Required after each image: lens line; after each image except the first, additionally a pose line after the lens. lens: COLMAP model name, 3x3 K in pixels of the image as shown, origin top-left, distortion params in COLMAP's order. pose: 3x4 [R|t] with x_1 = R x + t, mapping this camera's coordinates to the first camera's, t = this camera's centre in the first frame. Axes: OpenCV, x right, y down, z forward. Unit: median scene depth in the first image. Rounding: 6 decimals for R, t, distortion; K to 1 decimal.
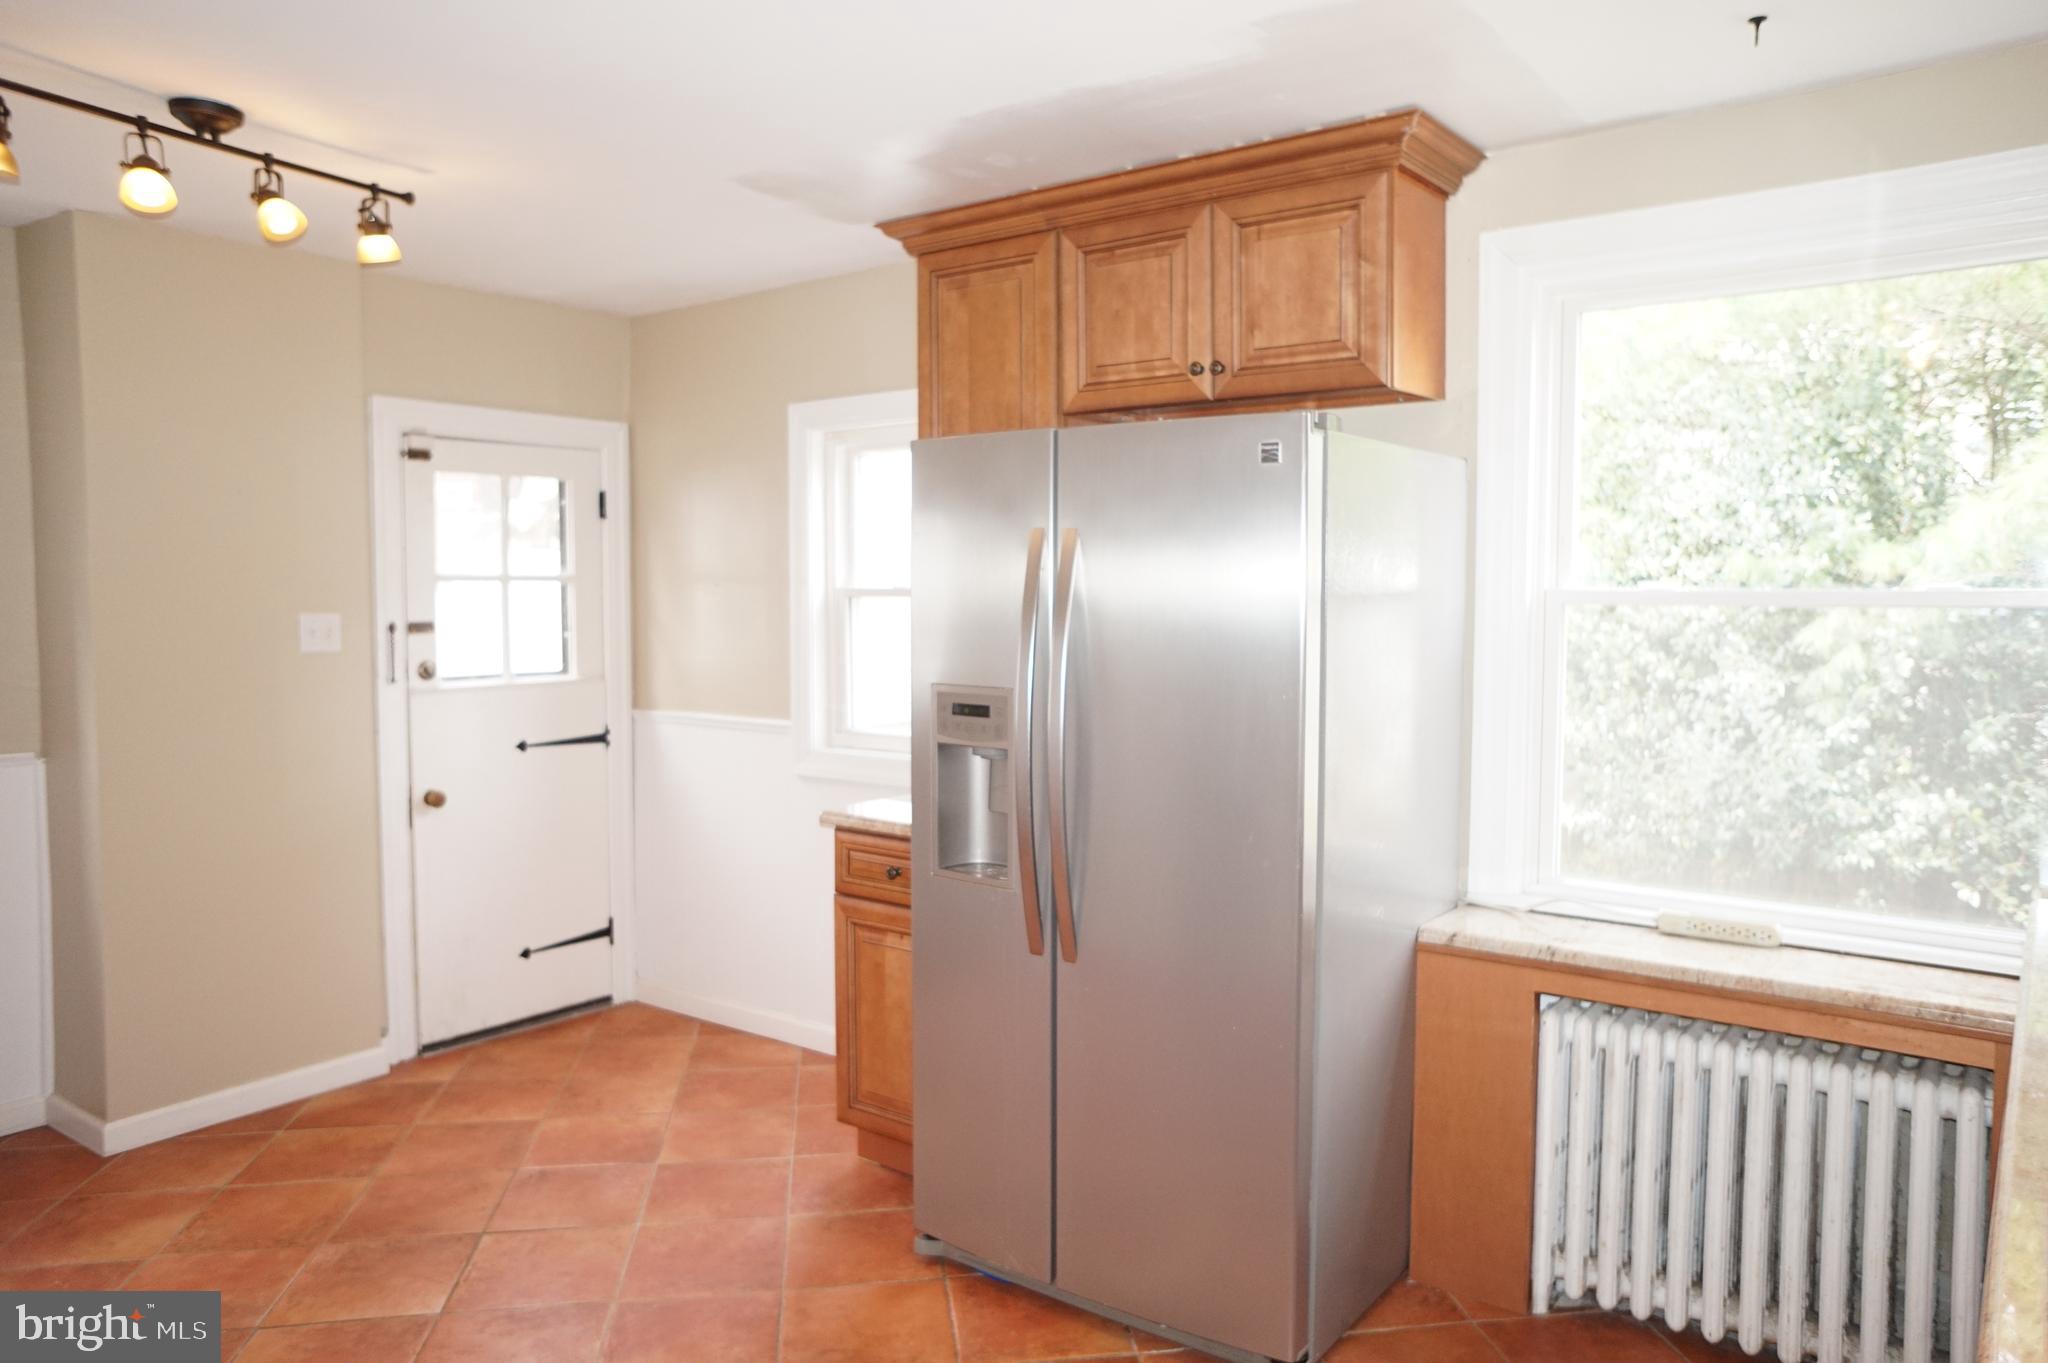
lens RADIAL K [[1394.9, 0, 1023.5], [0, 1394.9, 670.9], [0, 0, 1]] dist [-0.066808, 0.078809]
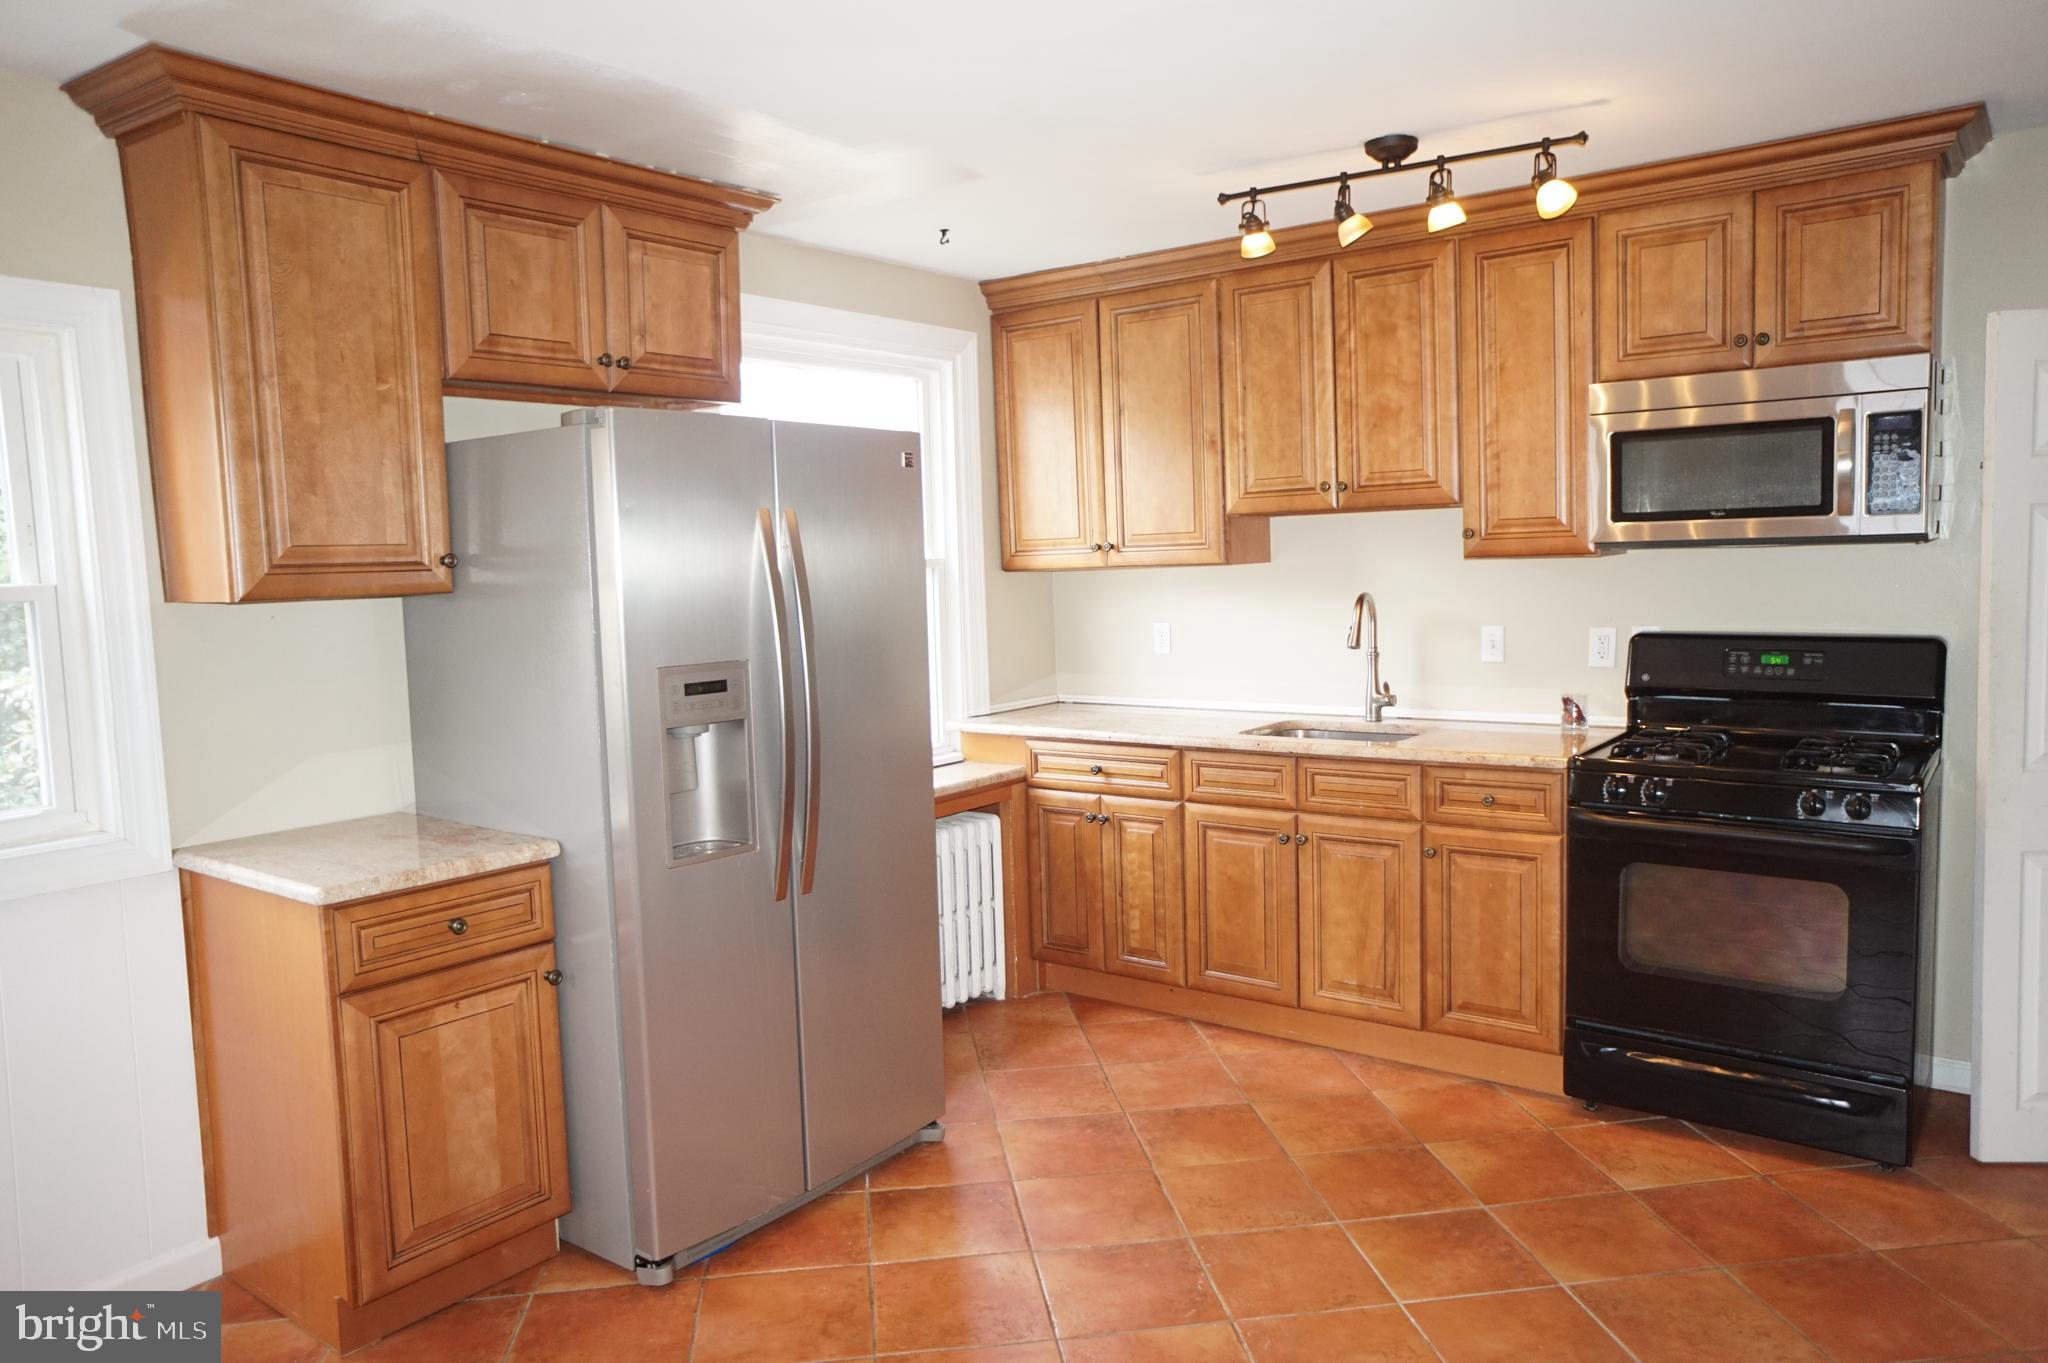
lens RADIAL K [[1394.5, 0, 1040.3], [0, 1394.5, 674.8], [0, 0, 1]] dist [-0.076458, 0.101400]
pose [[-0.003826, -0.084970, 0.996376, -0.936986], [0.088558, 0.992440, 0.084974, -0.040408], [-0.996064, 0.088562, 0.003727, 0.686851]]
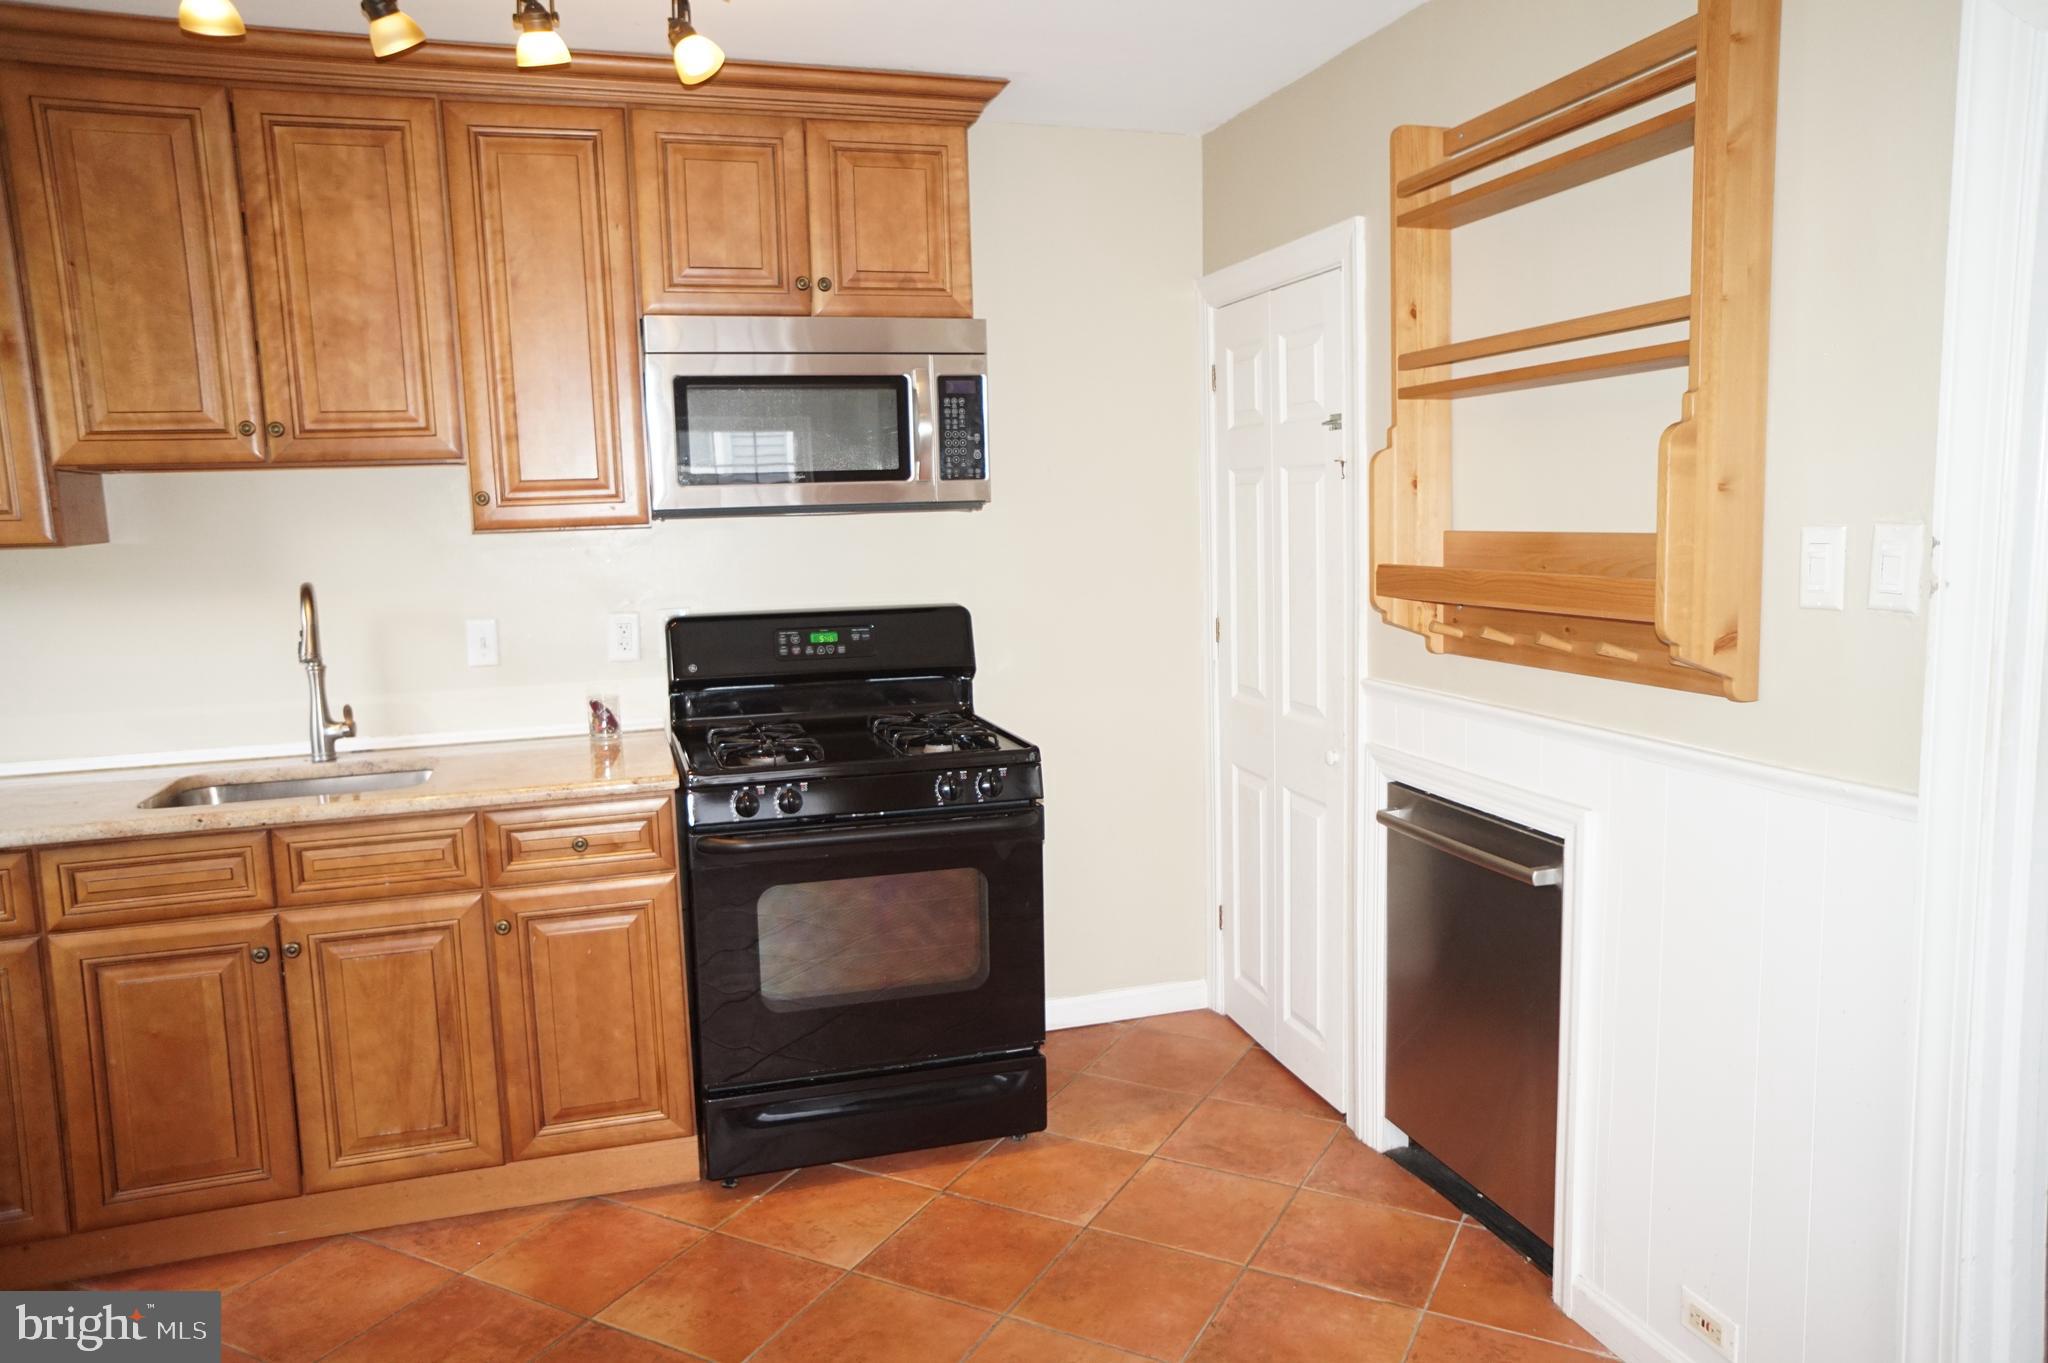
lens RADIAL K [[1394.5, 0, 1040.3], [0, 1394.5, 674.8], [0, 0, 1]] dist [-0.076458, 0.101400]
pose [[-0.814001, -0.050352, 0.578677, -0.538836], [0.059853, 0.983662, 0.169782, -0.045432], [-0.577772, 0.172838, -0.797688, 0.850599]]
